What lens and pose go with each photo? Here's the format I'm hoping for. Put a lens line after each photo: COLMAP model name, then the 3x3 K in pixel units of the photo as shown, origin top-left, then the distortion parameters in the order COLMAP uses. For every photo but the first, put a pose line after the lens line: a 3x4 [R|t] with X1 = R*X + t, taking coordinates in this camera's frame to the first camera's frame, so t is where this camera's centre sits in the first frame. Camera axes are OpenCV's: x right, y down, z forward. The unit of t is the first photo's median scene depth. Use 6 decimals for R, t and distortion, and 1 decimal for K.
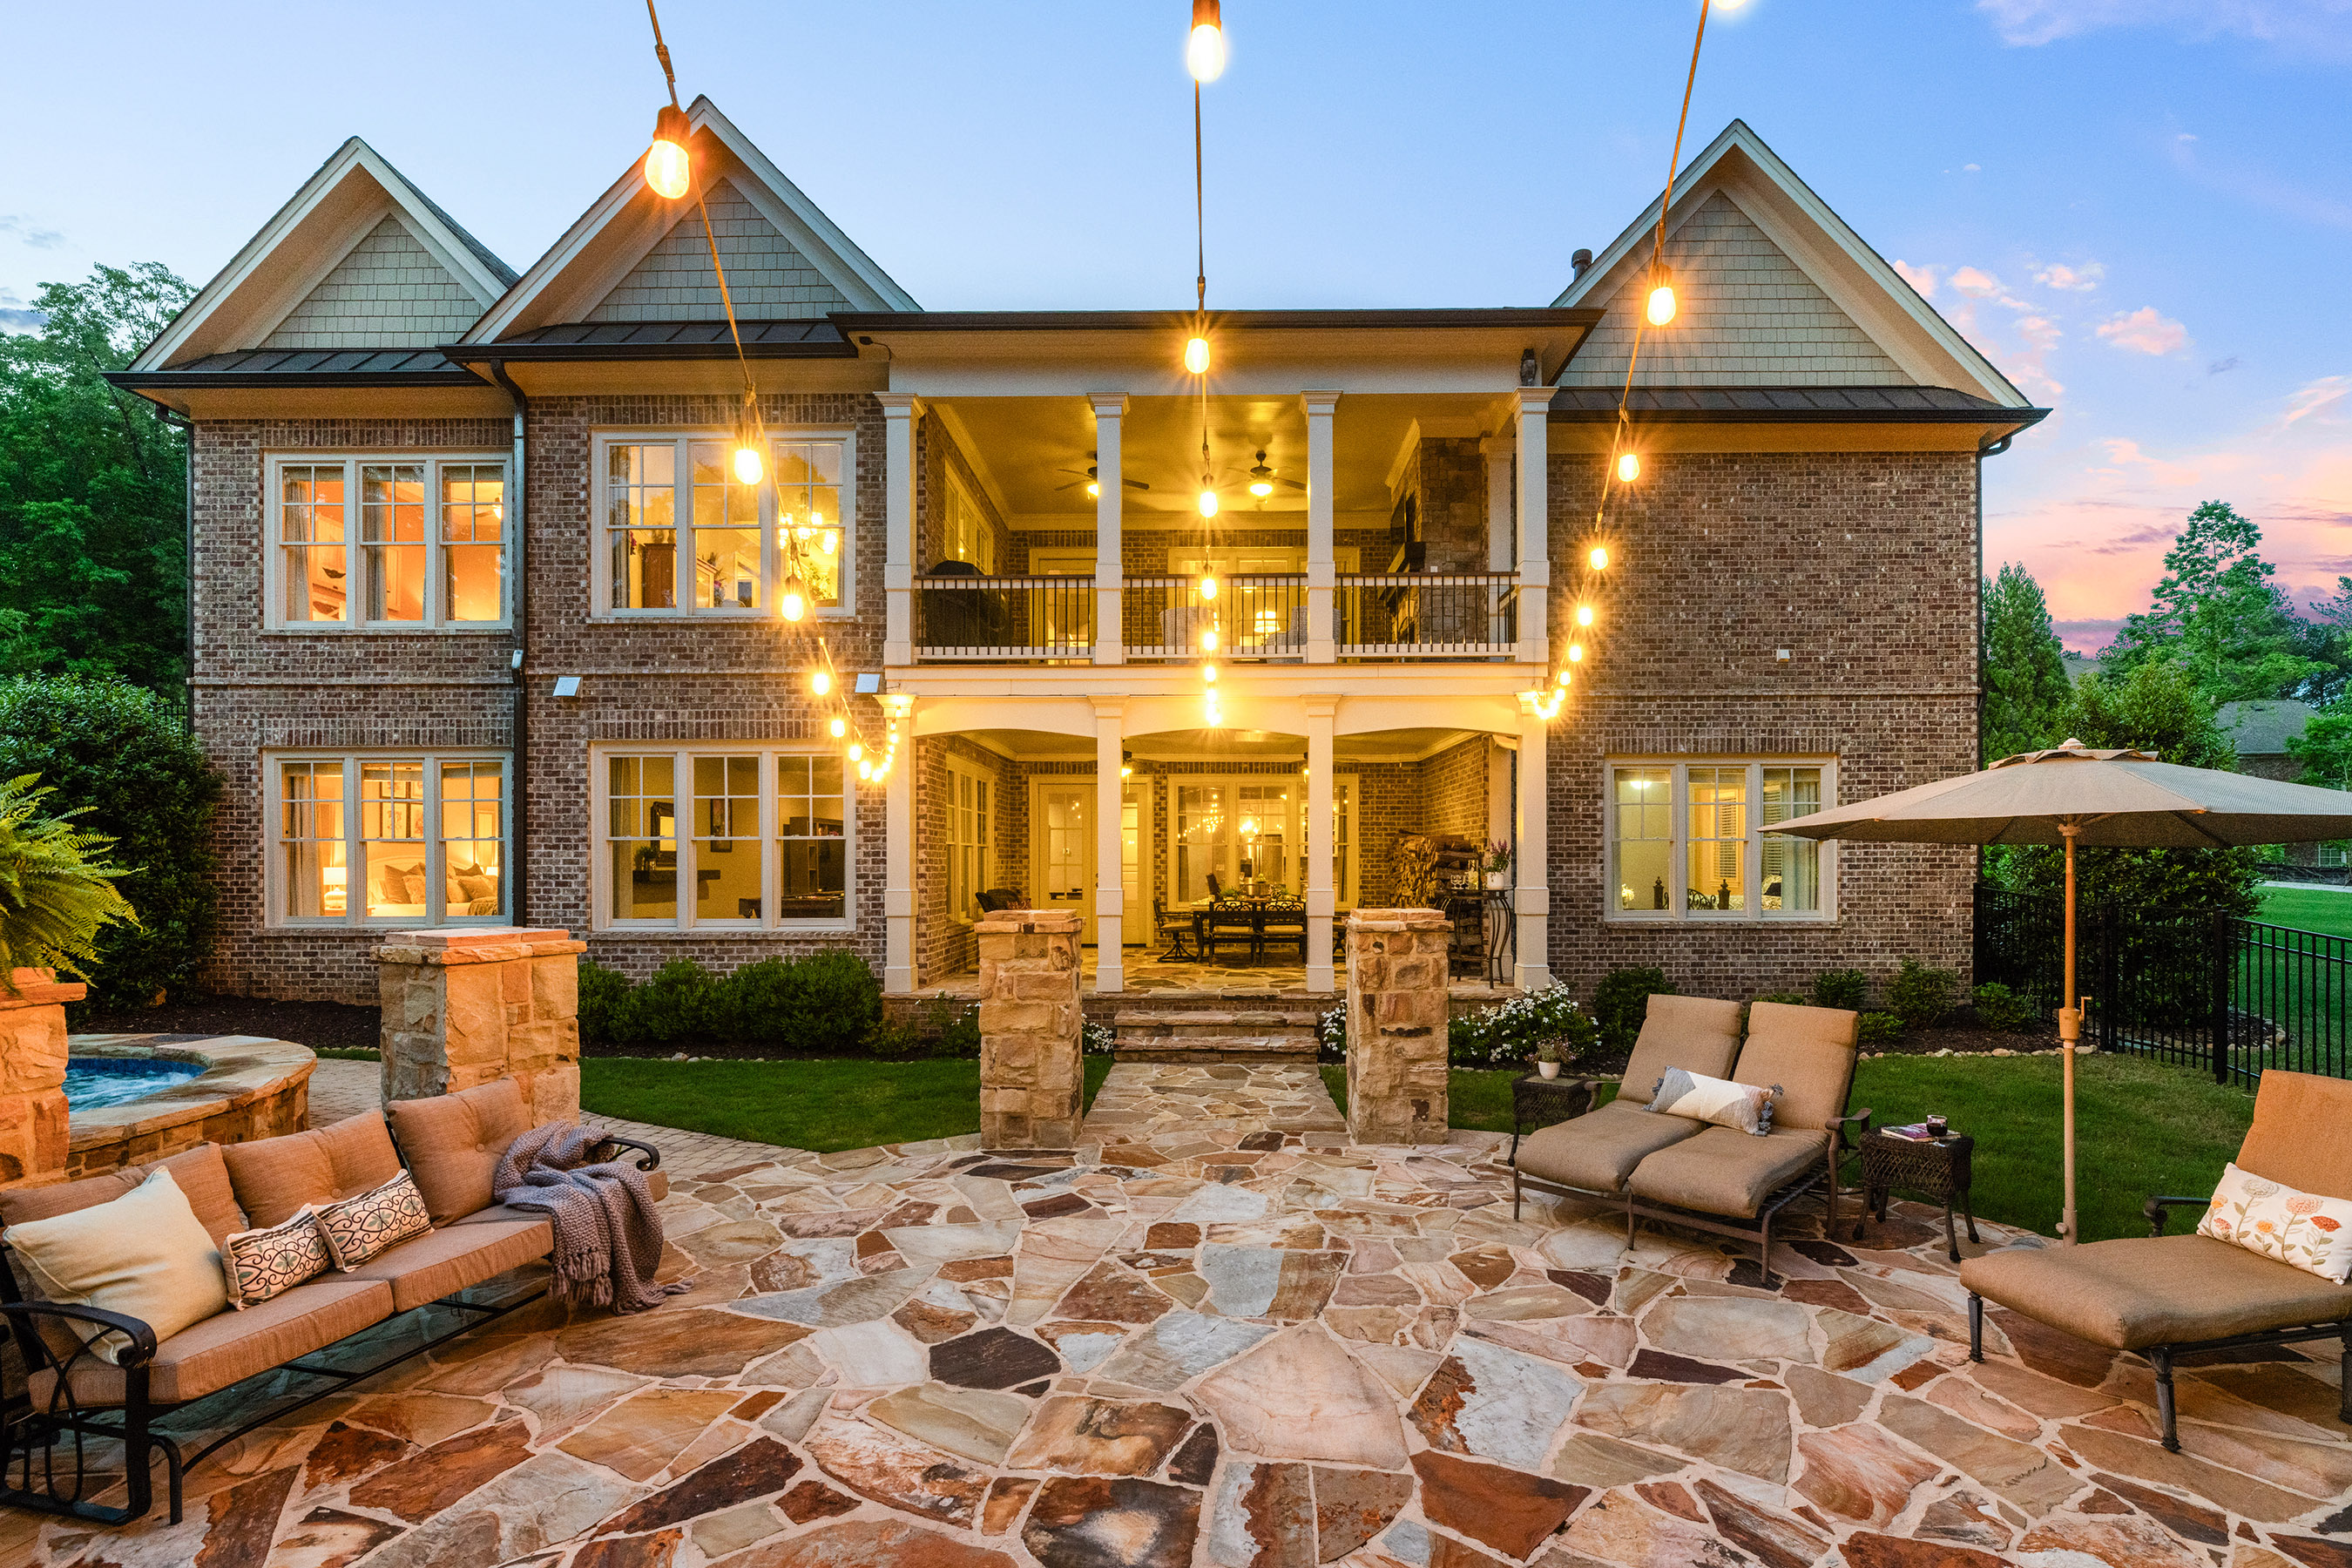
lens RADIAL K [[1074.8, 0, 1179.4], [0, 1074.8, 847.8], [0, 0, 1]] dist [-0.001179, -0.000043]
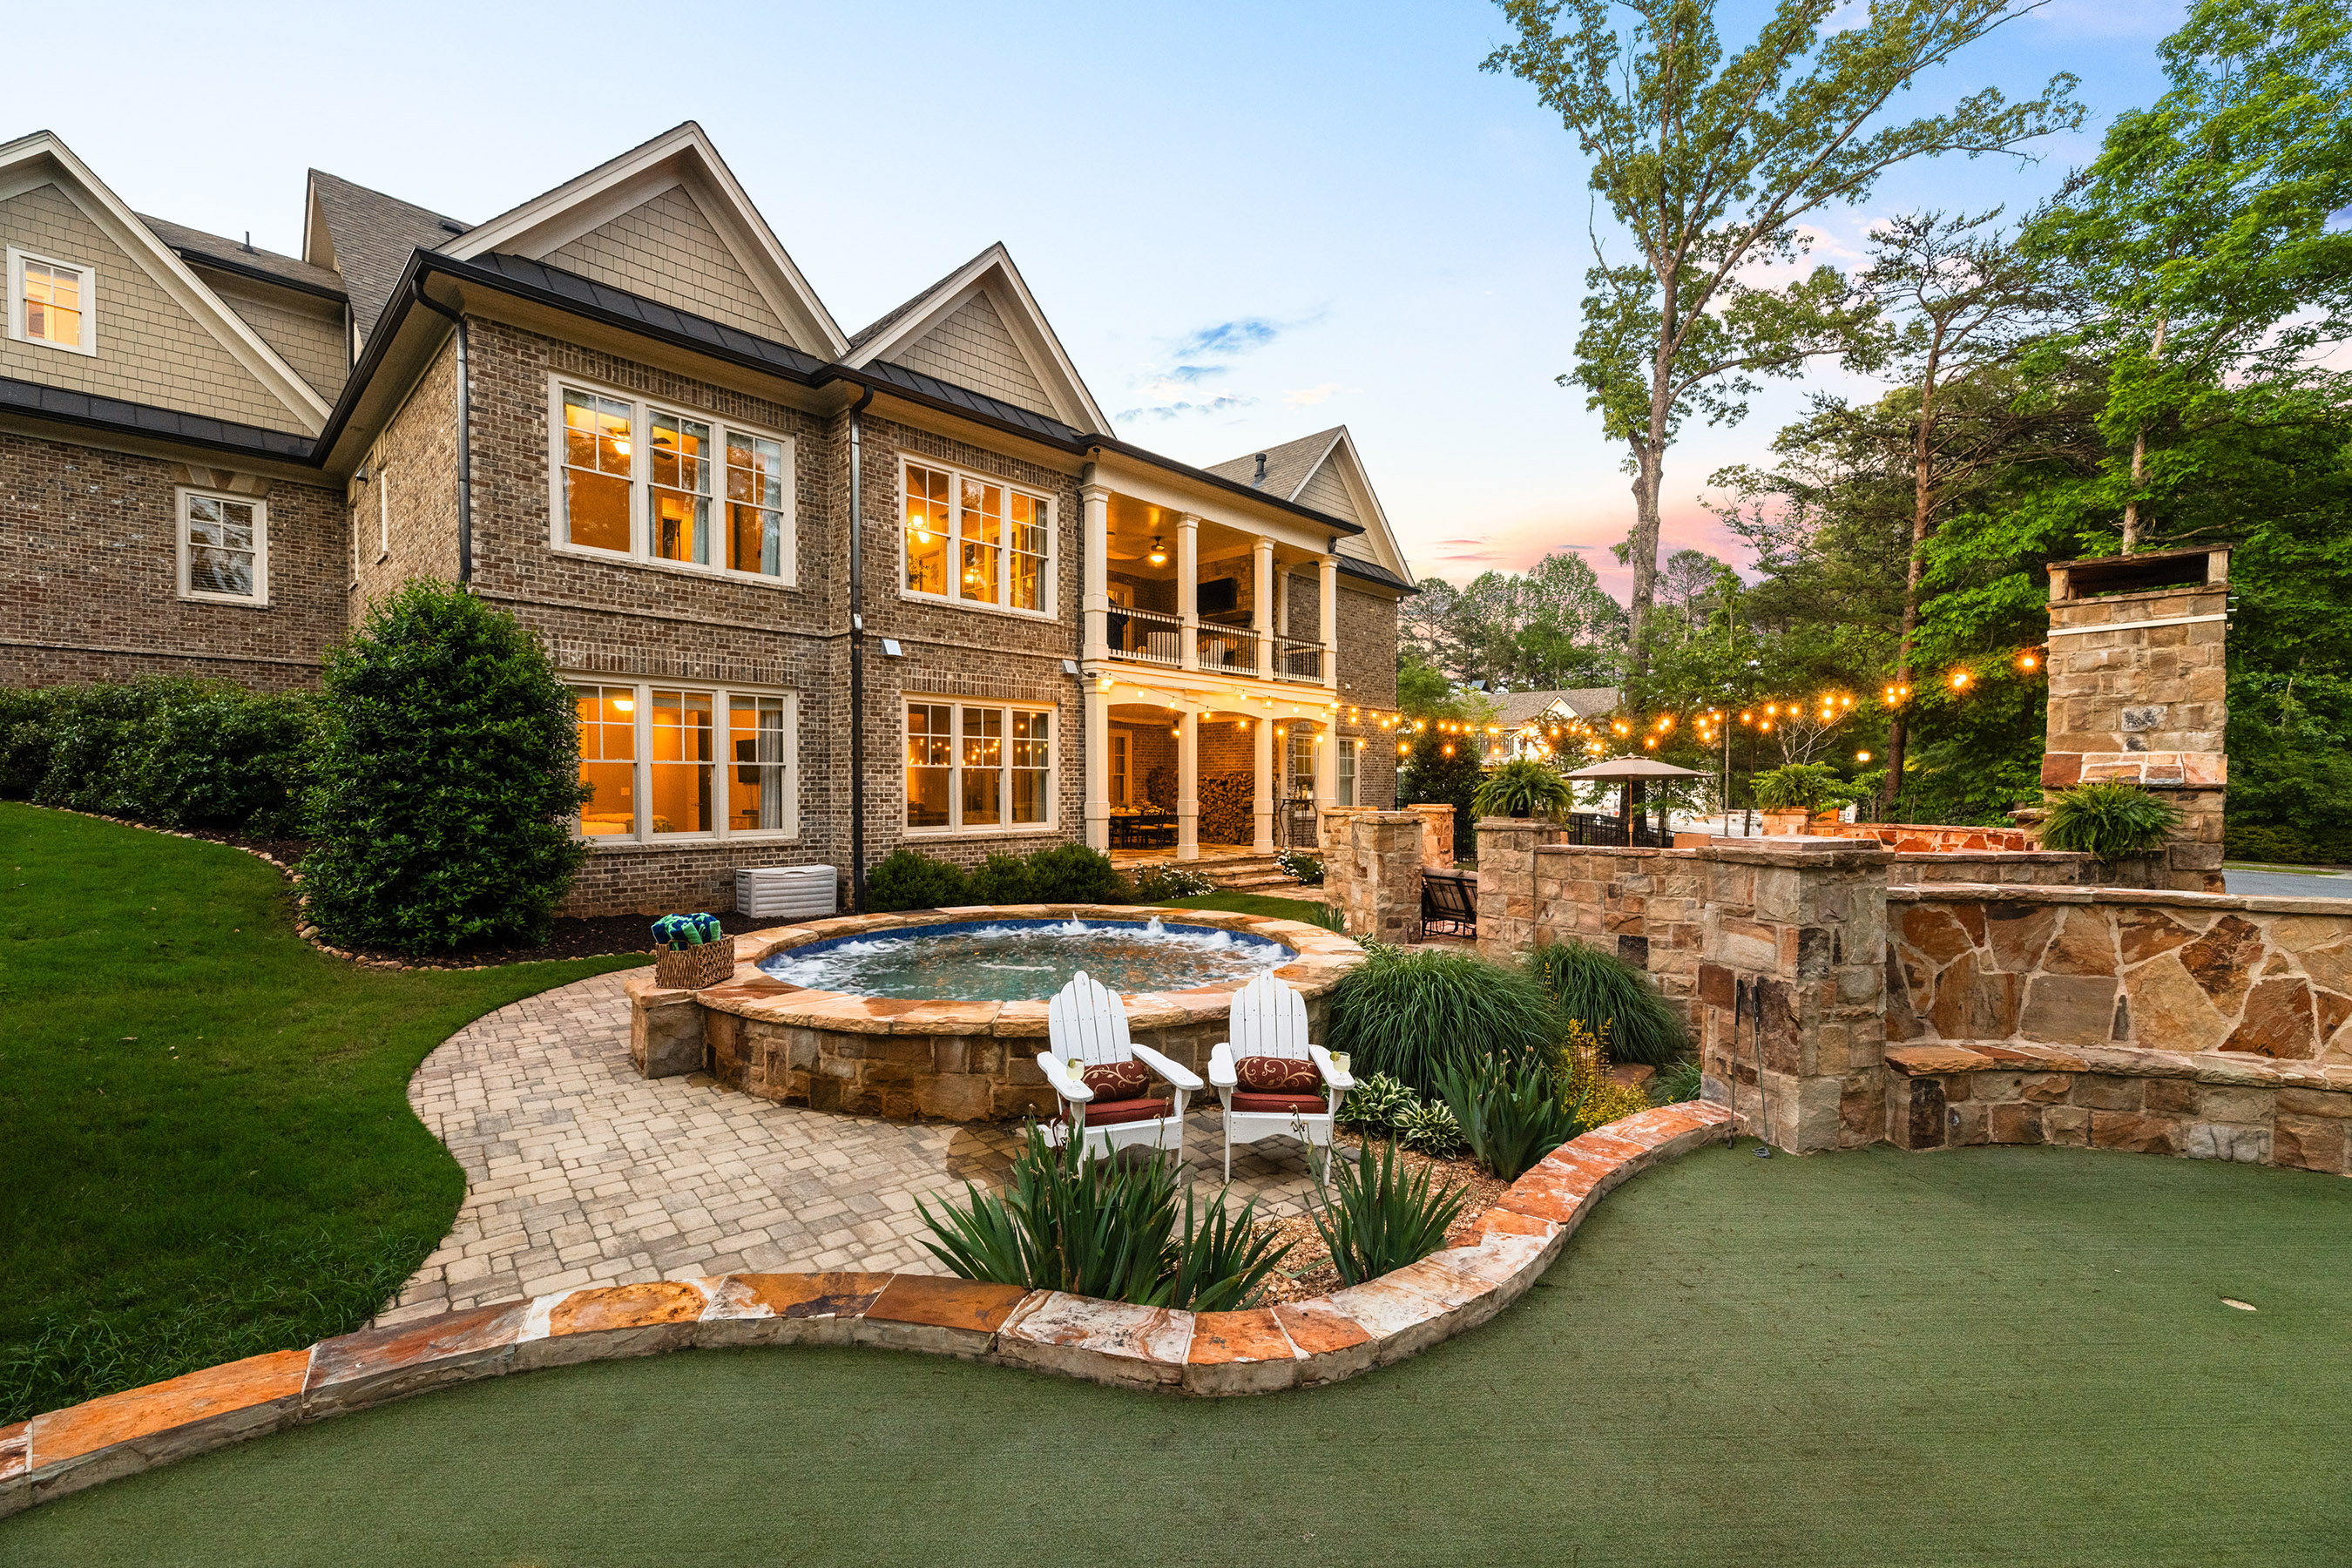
lens RADIAL K [[968.6, 0, 1176.0], [0, 968.6, 784.0], [0, 0, 1]] dist [-0.015788, -0.000053]
pose [[0.669810, 0.003496, 0.742525, -1.198903], [-0.012175, 0.999906, 0.006275, 0.002272], [-0.742433, -0.013244, 0.669789, -0.032556]]
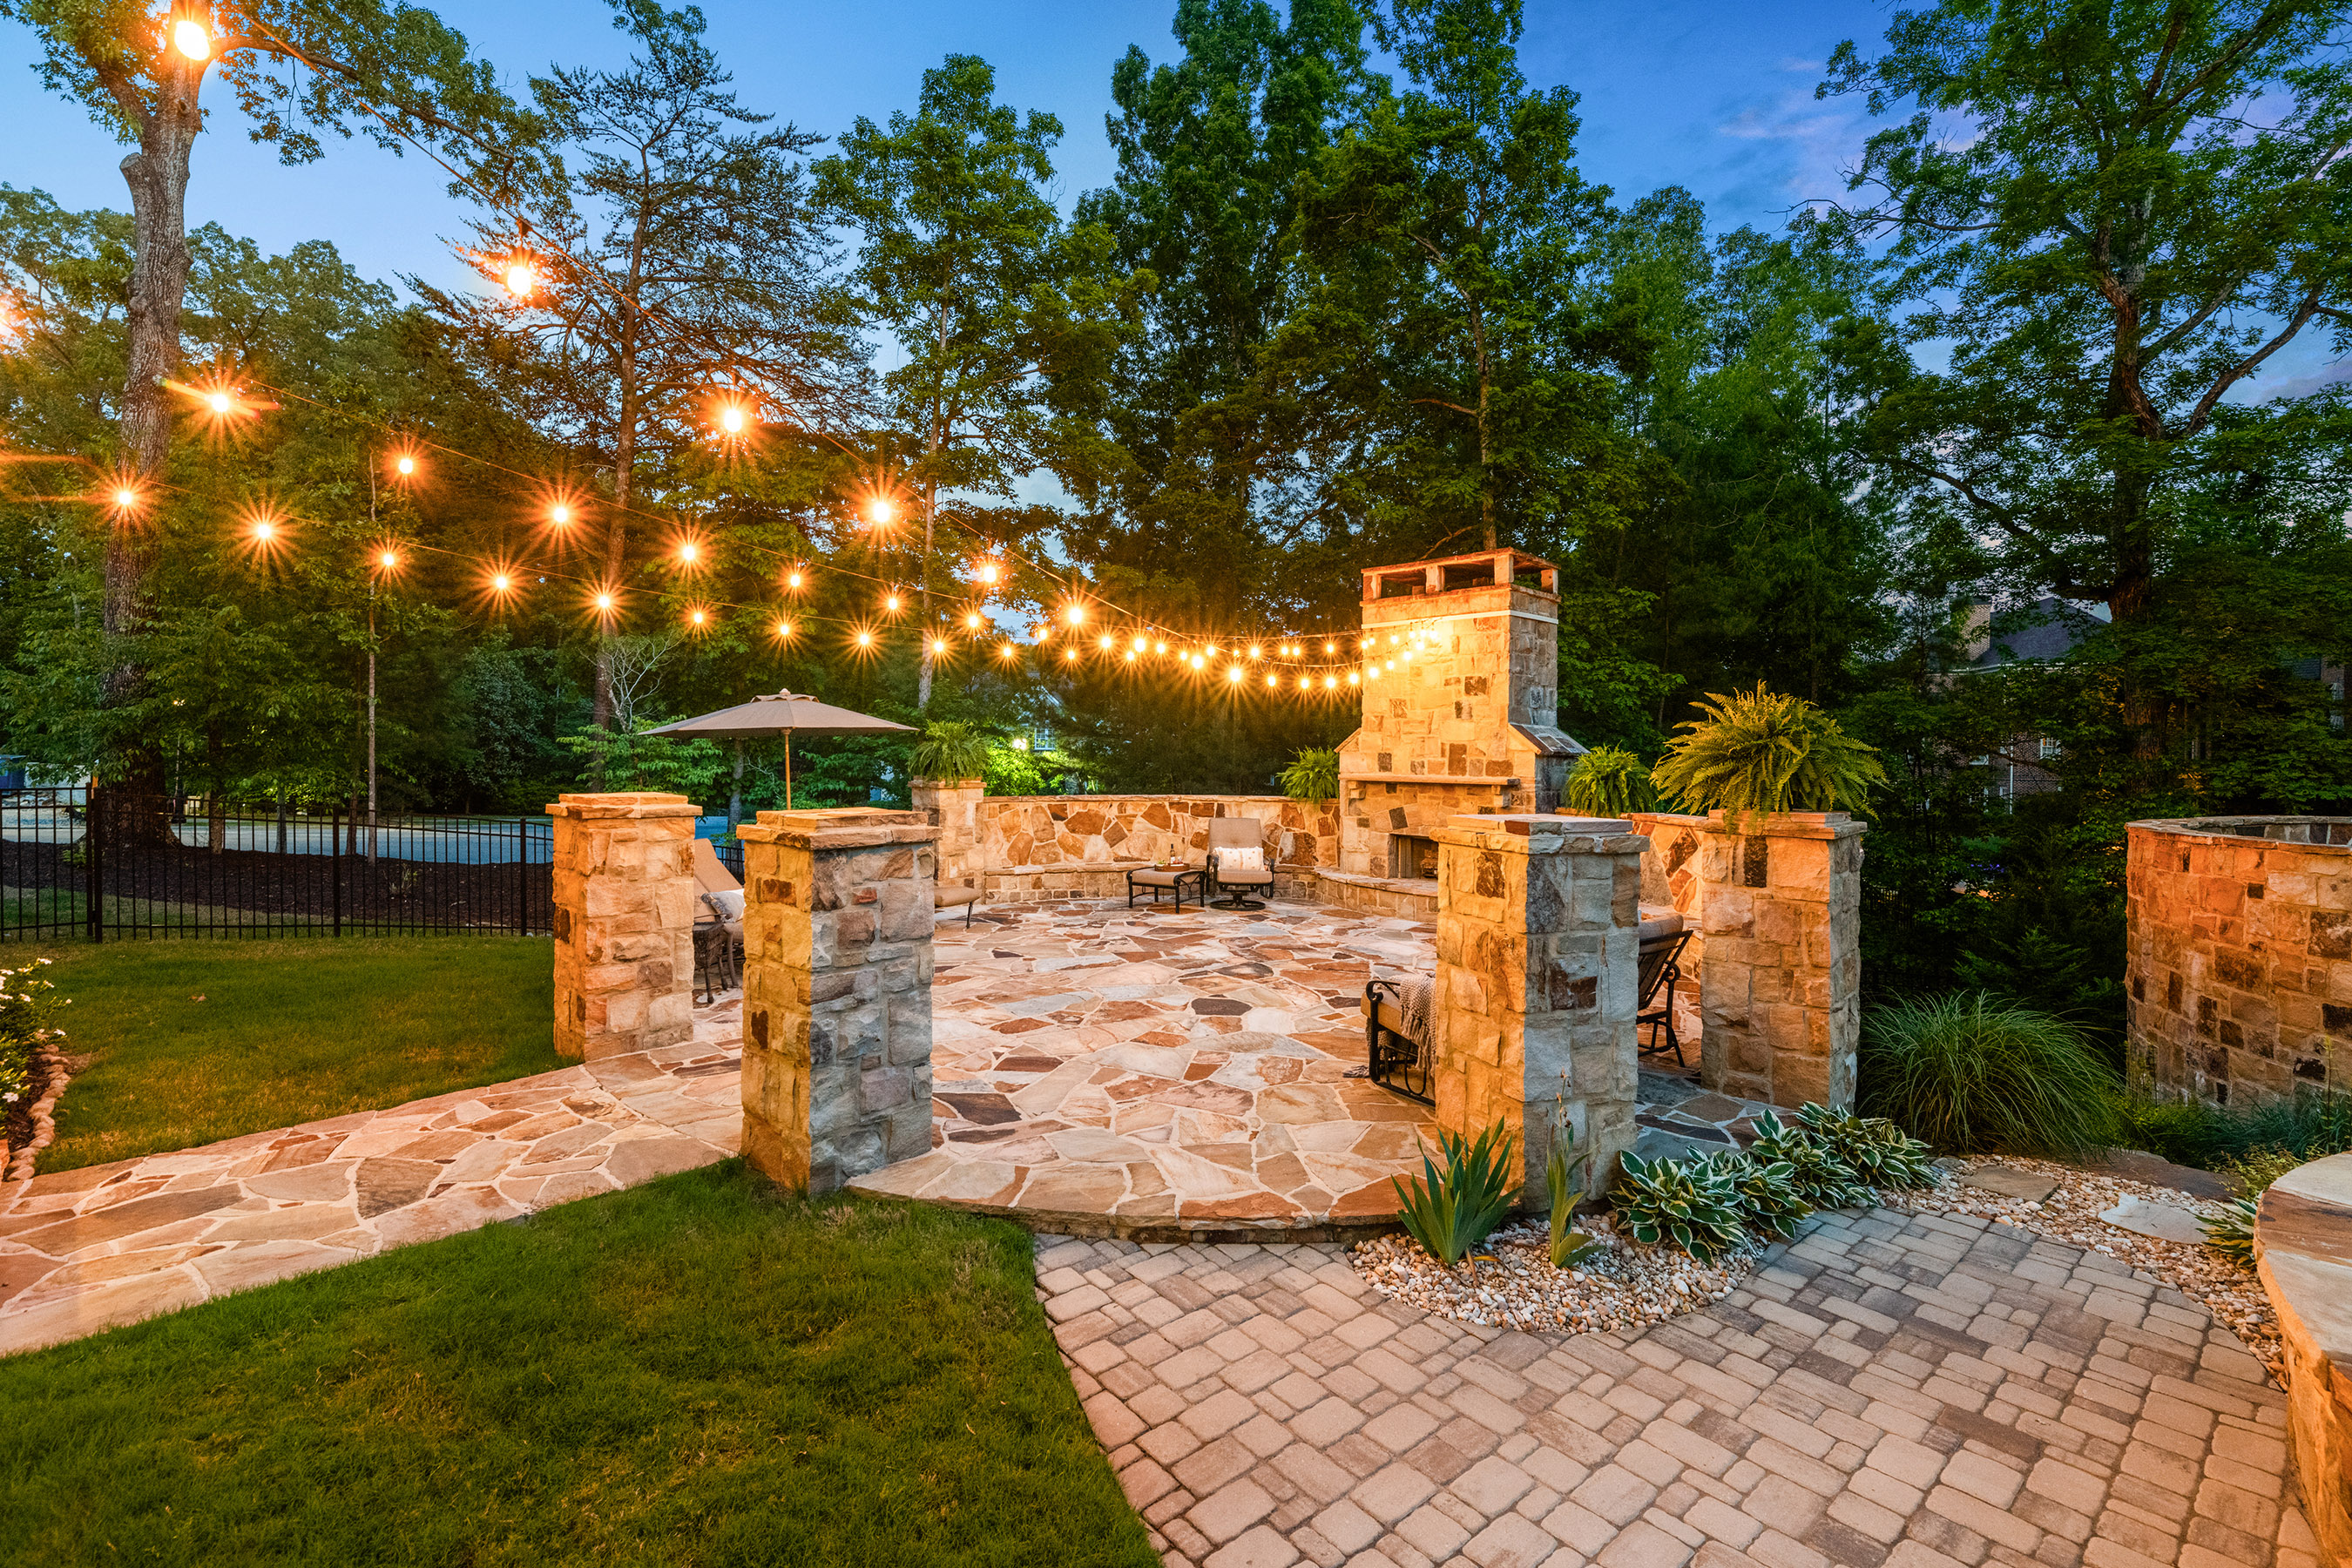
lens RADIAL K [[968.6, 0, 1176.0], [0, 968.6, 784.0], [0, 0, 1]] dist [-0.015788, -0.000053]
pose [[-0.765725, -0.022373, 0.642779, -0.442036], [-0.013712, 0.999736, 0.018463, 0.015995], [-0.643022, 0.005324, -0.765829, 0.859490]]
